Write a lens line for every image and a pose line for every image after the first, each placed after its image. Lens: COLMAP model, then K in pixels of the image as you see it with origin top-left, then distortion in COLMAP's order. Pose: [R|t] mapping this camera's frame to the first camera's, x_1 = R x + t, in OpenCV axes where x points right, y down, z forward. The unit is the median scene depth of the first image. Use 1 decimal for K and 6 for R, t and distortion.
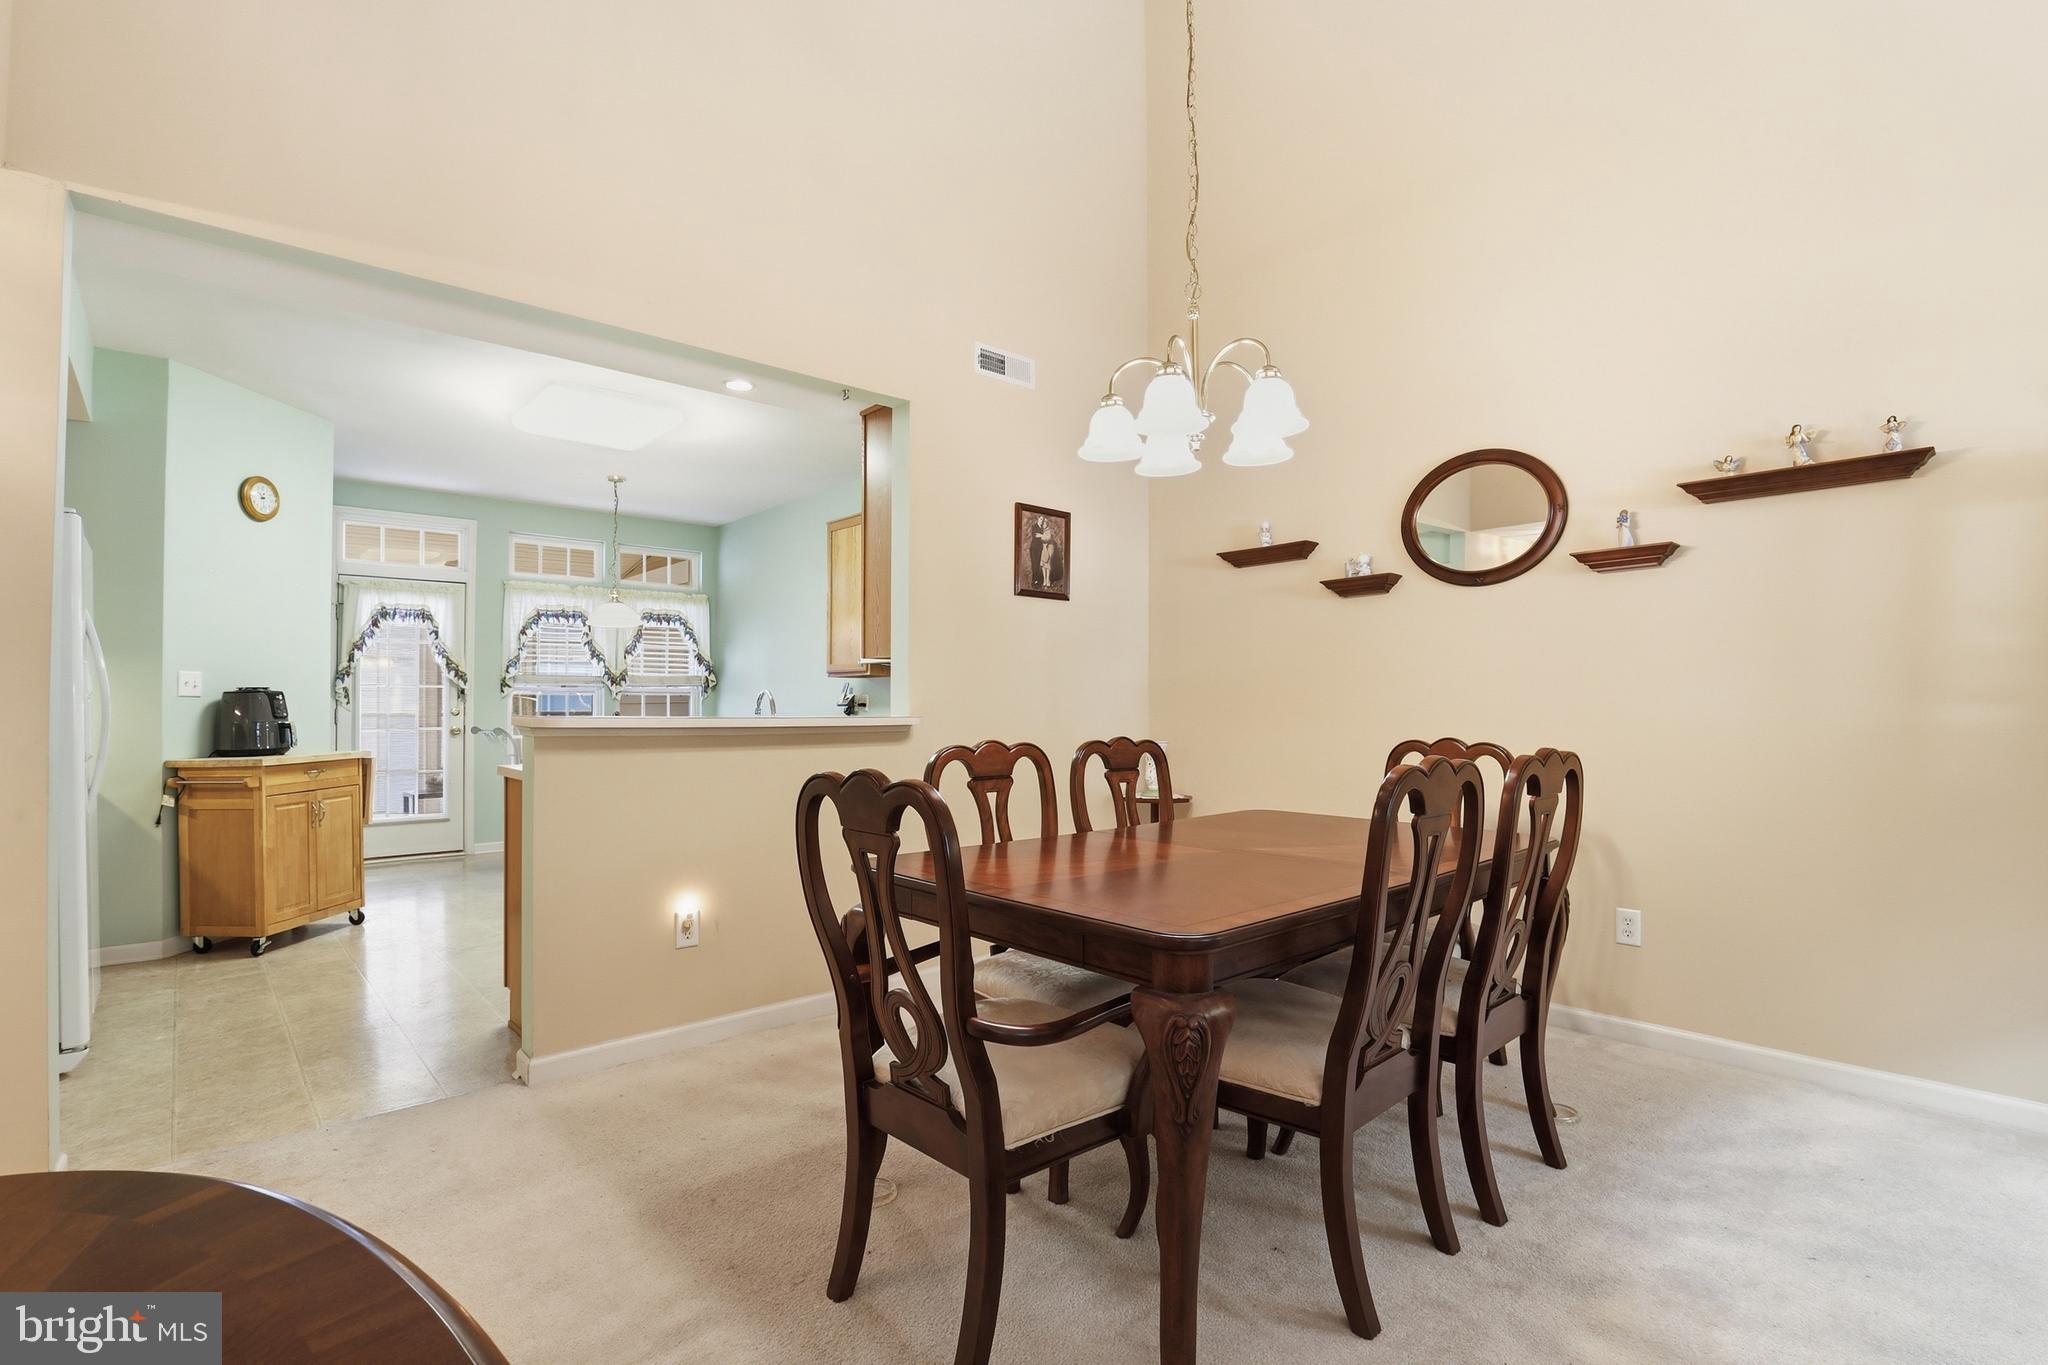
lens RADIAL K [[947.7, 0, 1022.9], [0, 947.7, 688.1], [0, 0, 1]] dist [-0.037551, 0.008358]
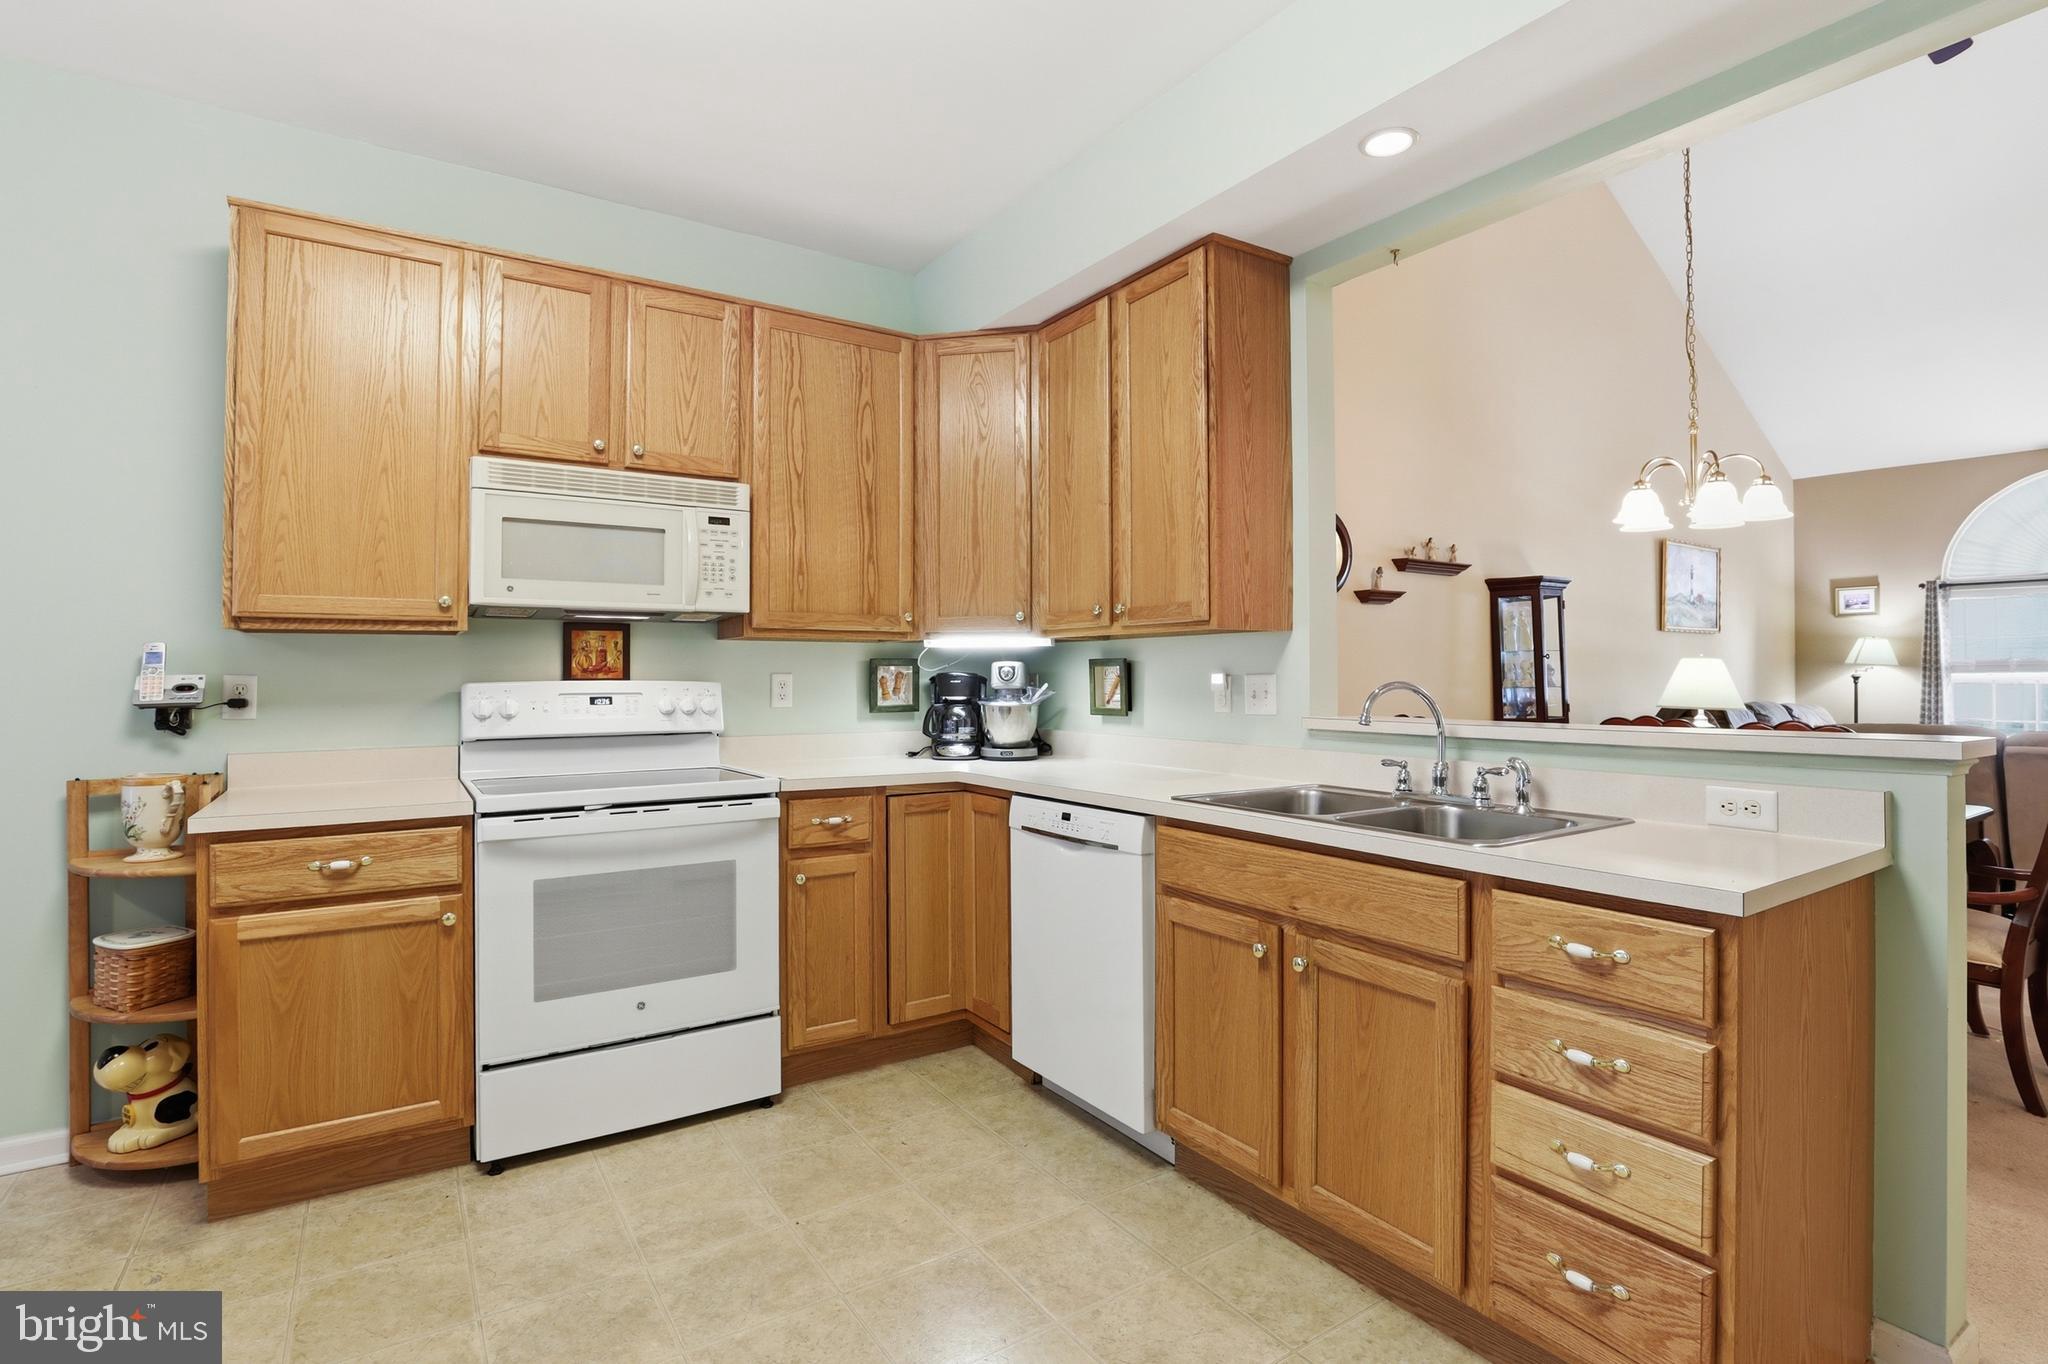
lens RADIAL K [[968.9, 0, 1028.5], [0, 968.9, 665.8], [0, 0, 1]] dist [-0.040747, 0.008553]
pose [[0.149629, 0.009454, 0.988697, -0.691763], [-0.017812, 0.999818, -0.006865, -0.000555], [-0.988582, -0.016583, 0.149770, 0.872319]]
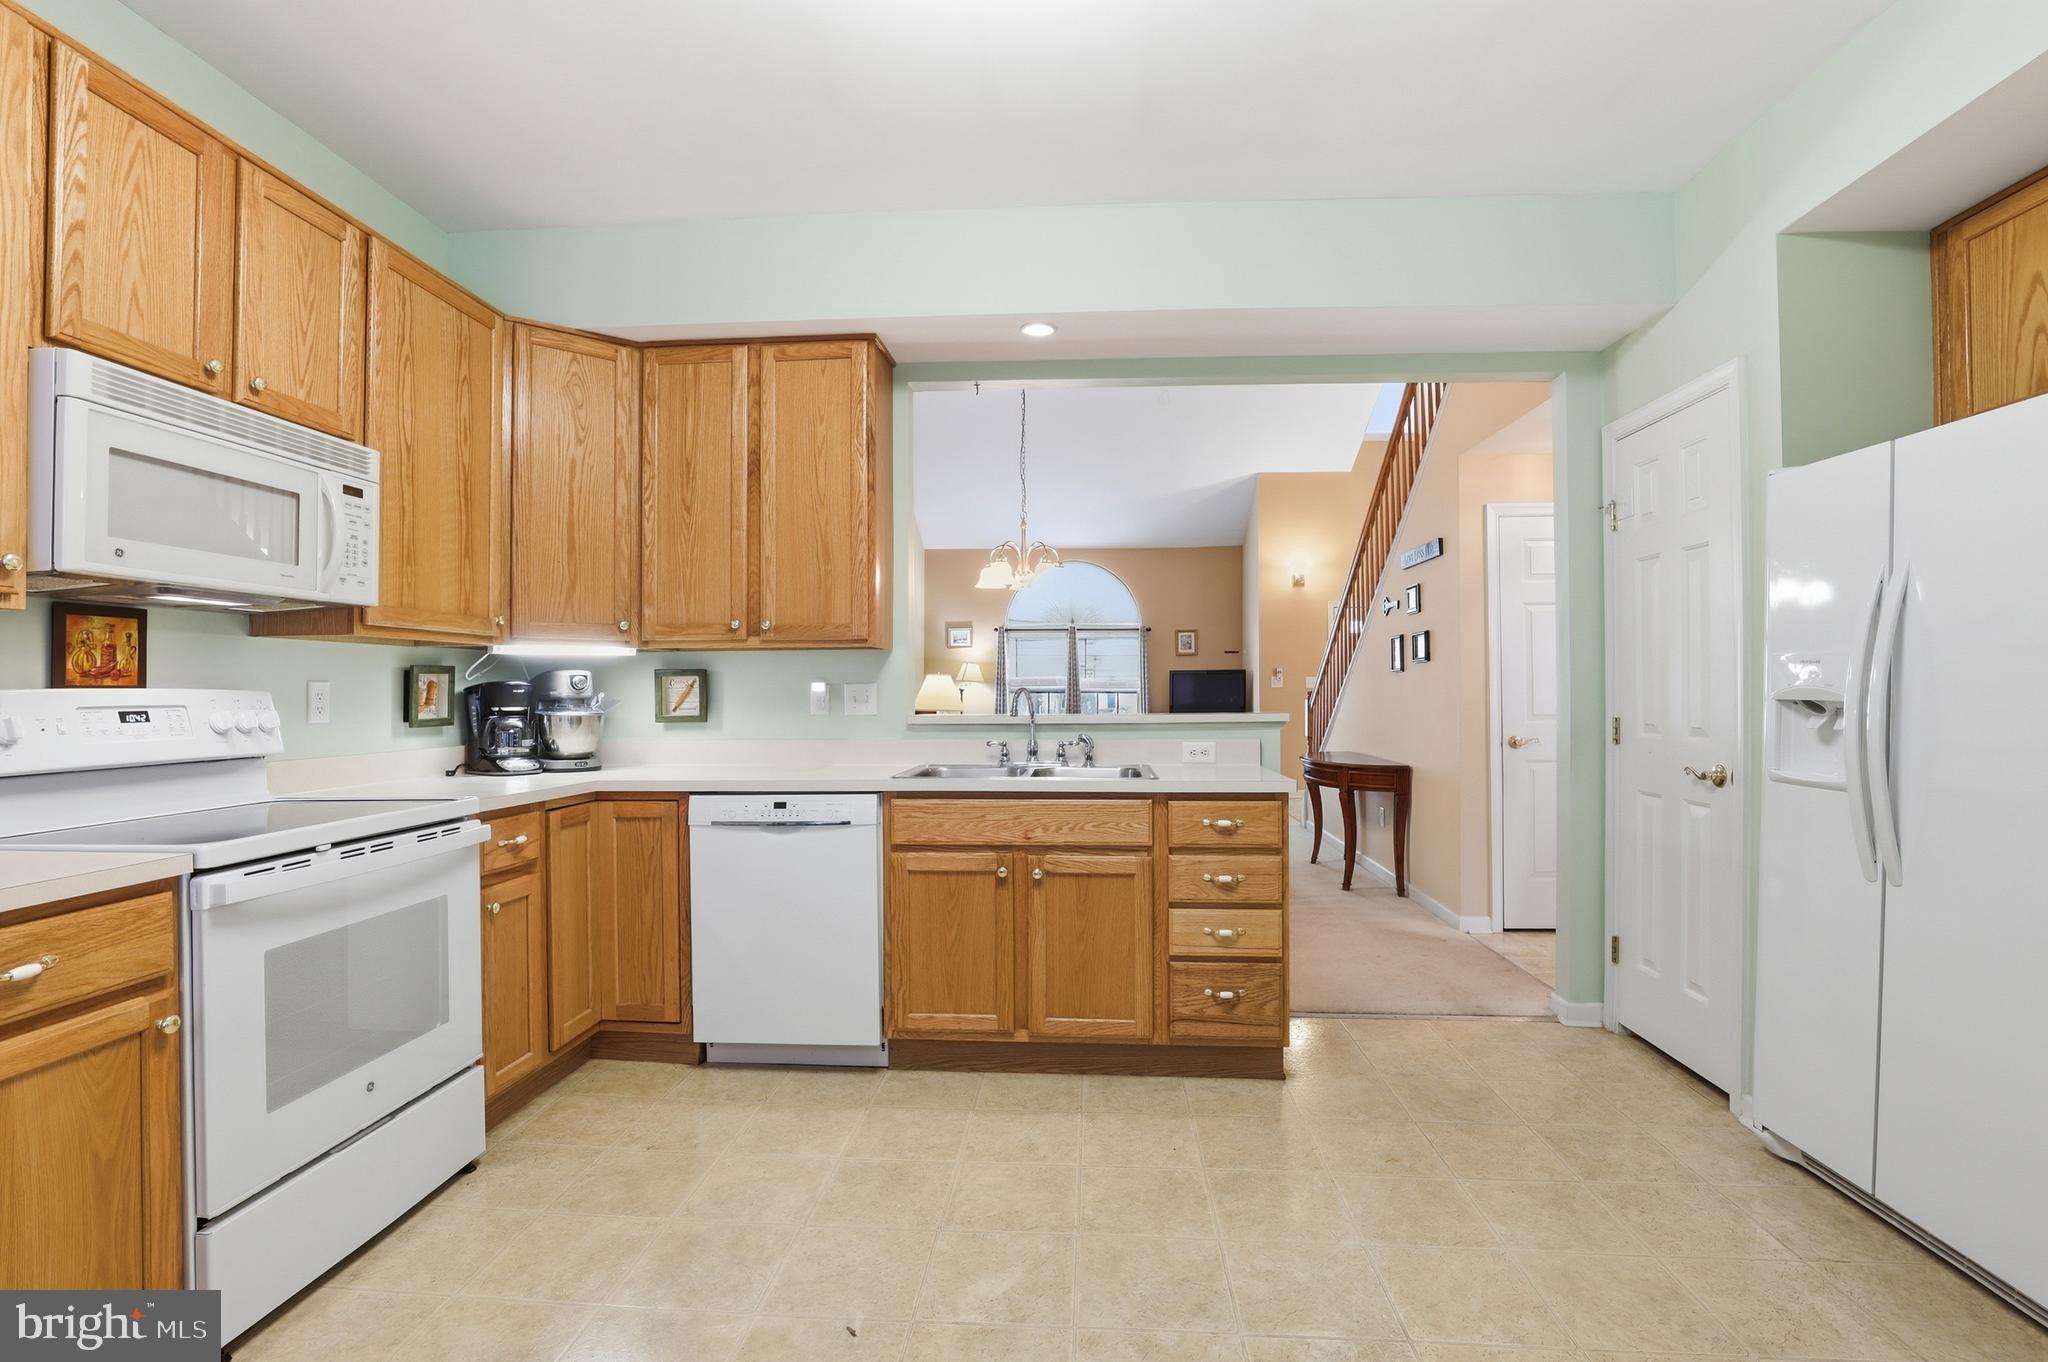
lens RADIAL K [[947.7, 0, 1022.9], [0, 947.7, 686.6], [0, 0, 1]] dist [-0.037551, 0.008358]
pose [[-0.686213, 0.005348, 0.727381, -0.702682], [-0.010102, 0.999806, -0.016881, 0.012000], [-0.727330, -0.018931, -0.686026, 1.234426]]
